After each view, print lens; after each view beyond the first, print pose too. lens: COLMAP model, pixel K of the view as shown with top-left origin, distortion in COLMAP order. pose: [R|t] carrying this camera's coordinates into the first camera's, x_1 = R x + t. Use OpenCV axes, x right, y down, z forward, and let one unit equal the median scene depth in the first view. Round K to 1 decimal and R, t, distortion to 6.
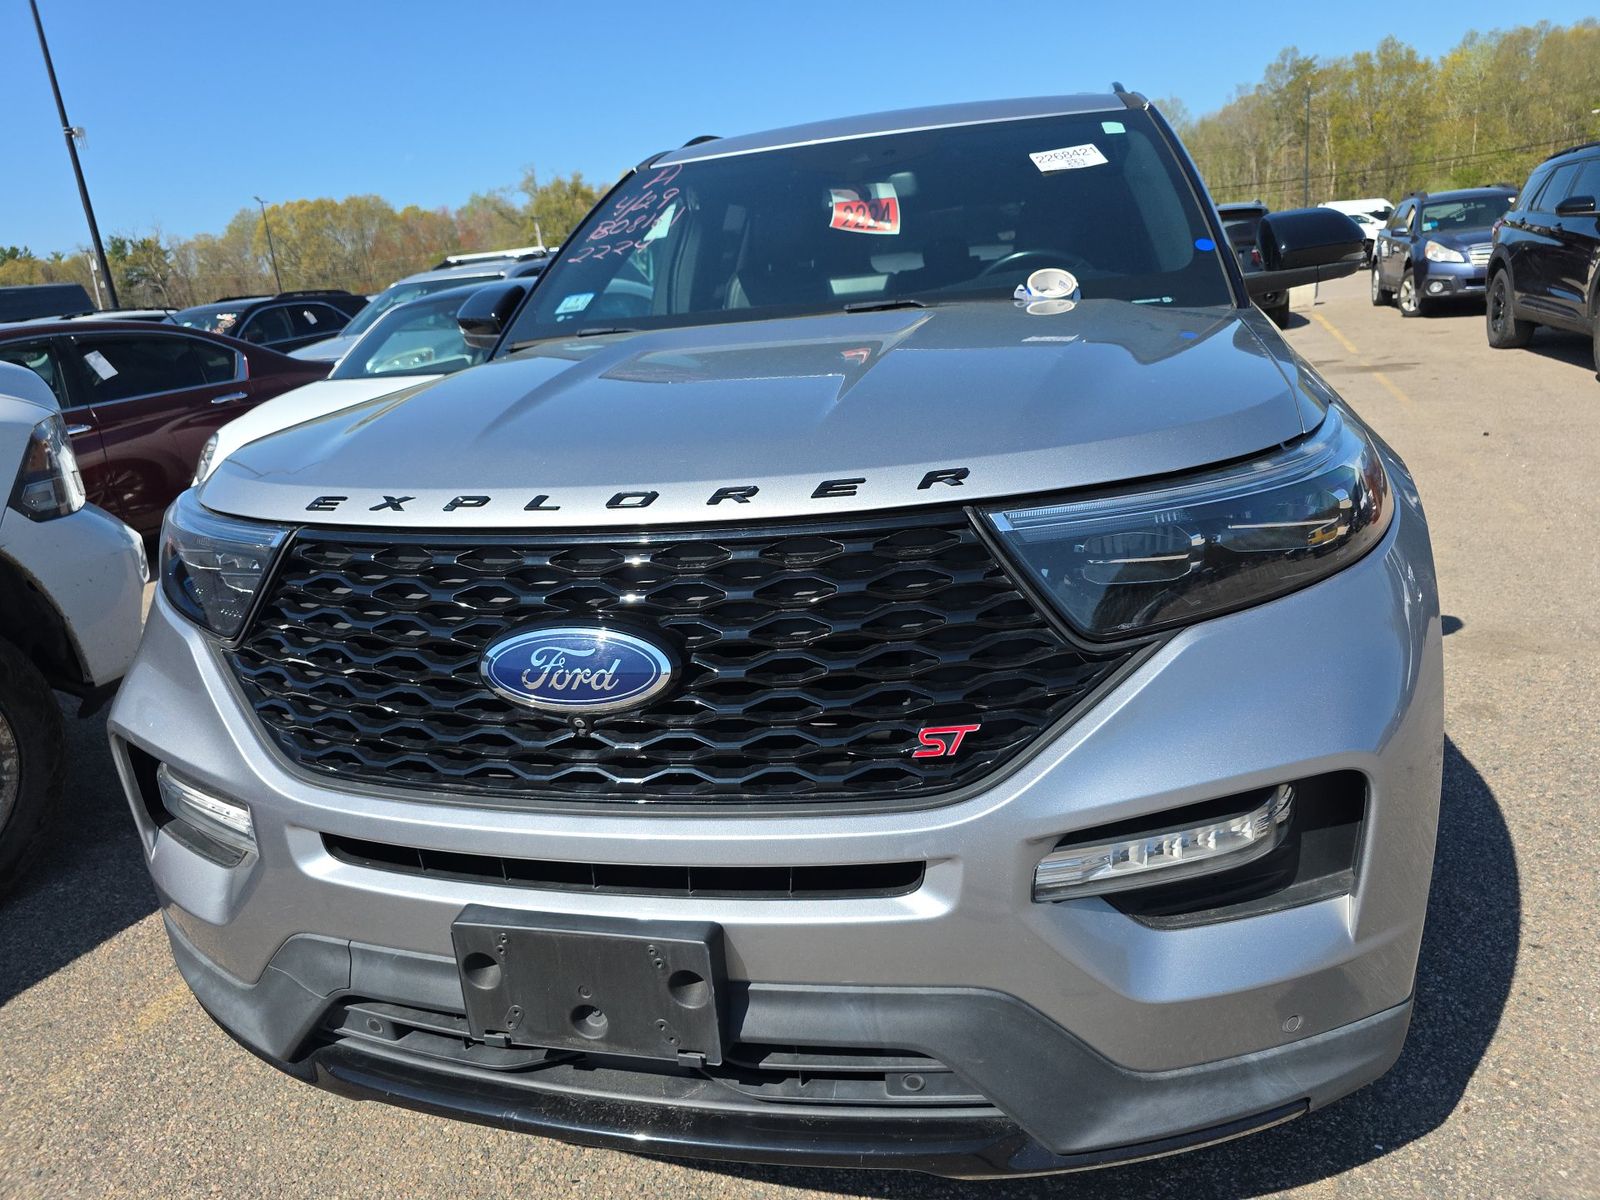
lens RADIAL K [[1070.7, 0, 805.6], [0, 1070.7, 603.6], [0, 0, 1]] dist [0.033349, -0.019939]
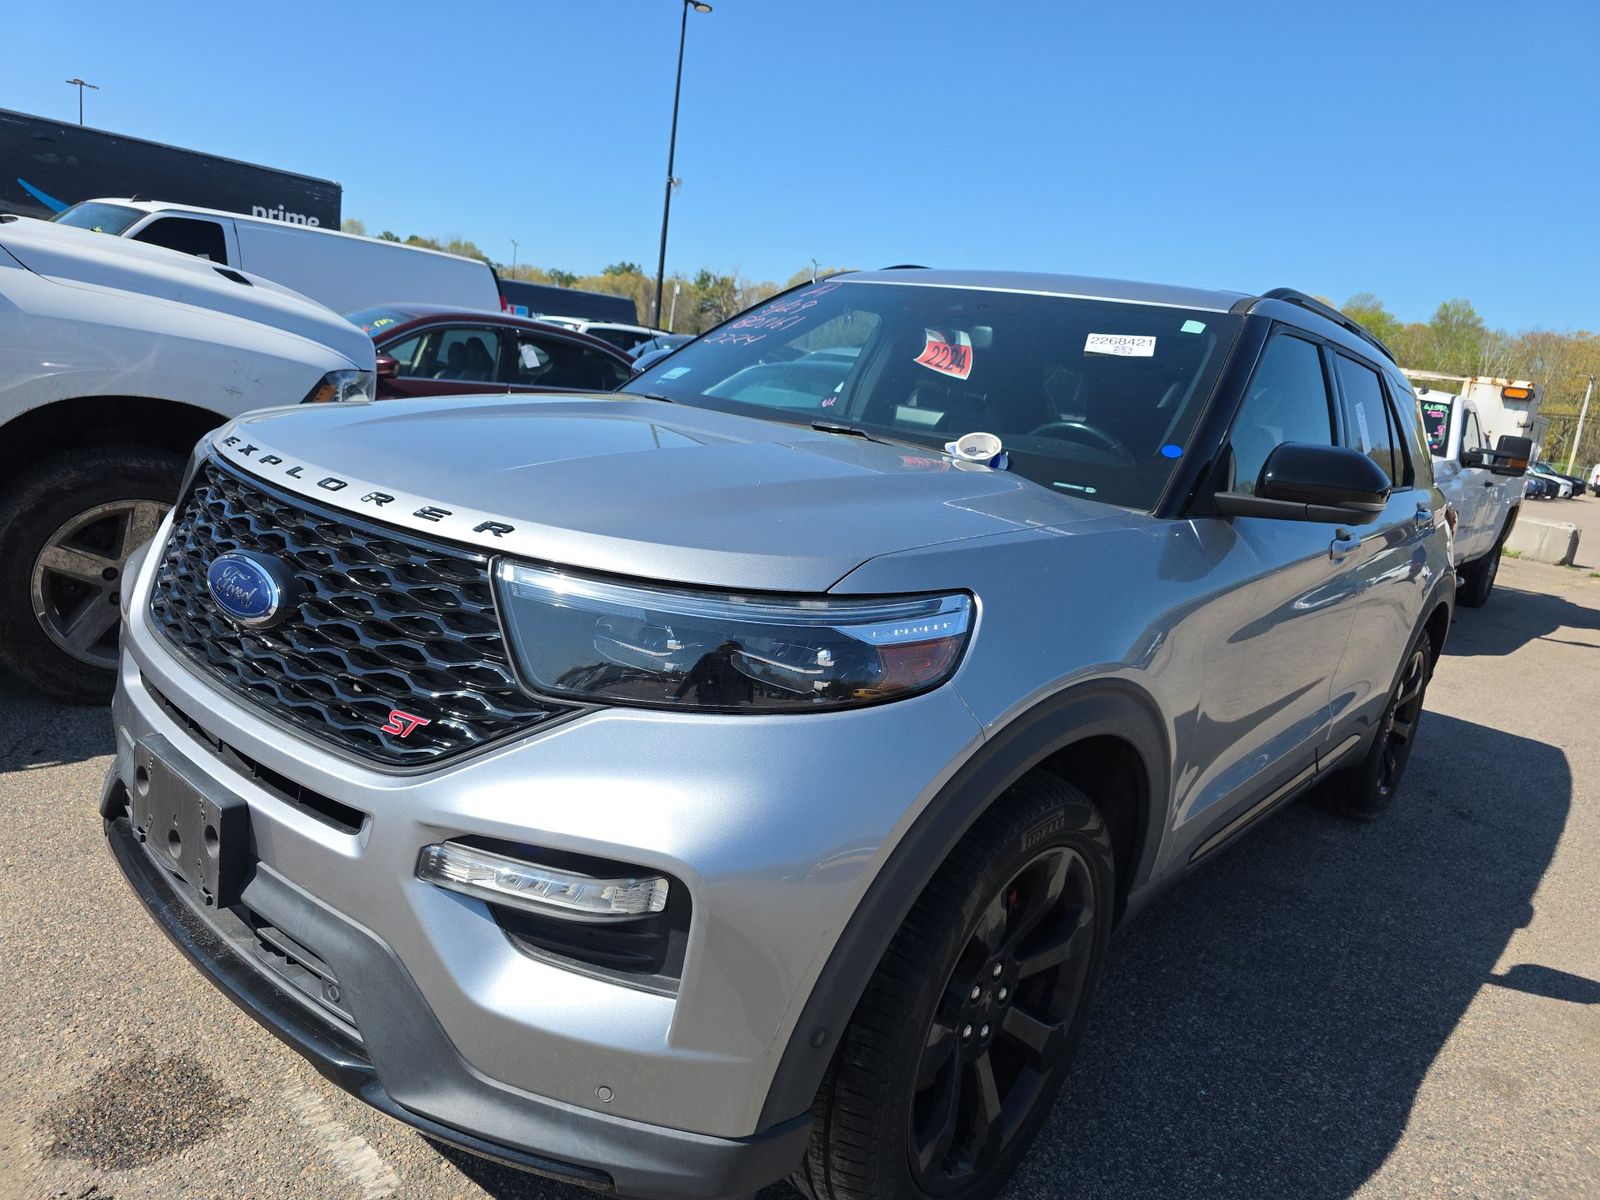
lens RADIAL K [[1070.7, 0, 790.7], [0, 1070.7, 589.2], [0, 0, 1]] dist [0.033349, -0.019939]
pose [[0.875508, 0.295890, -0.382014, 0.850165], [-0.333777, 0.941990, -0.035337, -0.111875], [0.349397, 0.158445, 0.923481, -0.019787]]
